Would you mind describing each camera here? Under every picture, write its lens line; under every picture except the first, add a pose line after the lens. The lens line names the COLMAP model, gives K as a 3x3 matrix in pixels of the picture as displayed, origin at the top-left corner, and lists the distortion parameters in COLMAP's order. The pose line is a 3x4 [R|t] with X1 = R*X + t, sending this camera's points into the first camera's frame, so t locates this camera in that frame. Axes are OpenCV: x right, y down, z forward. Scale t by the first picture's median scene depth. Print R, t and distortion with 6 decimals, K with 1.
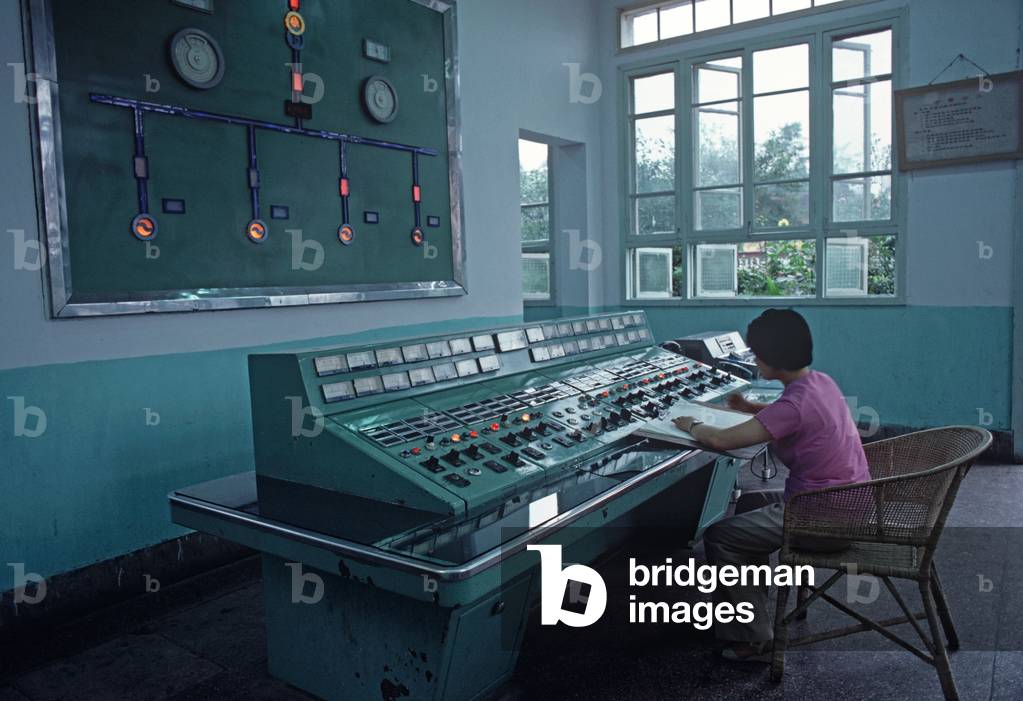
lens RADIAL K [[754.4, 0, 511.5], [0, 754.4, 350.5], [0, 0, 1]] dist [-0.001165, 0.003774]
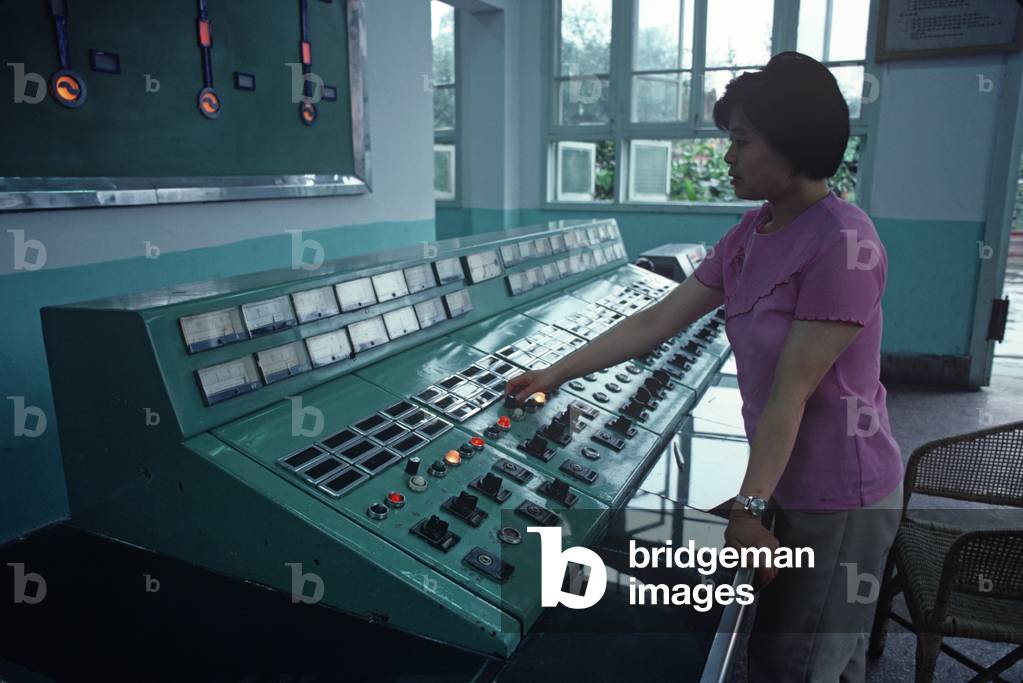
lens RADIAL K [[750.2, 0, 511.5], [0, 750.2, 341.5], [0, 0, 1]] dist [-0.086289, 0.098640]
pose [[0.983279, -0.013880, 0.181573, -0.063119], [-0.008215, 0.992695, 0.120369, -0.016931], [-0.181918, -0.119848, 0.975983, 0.225290]]
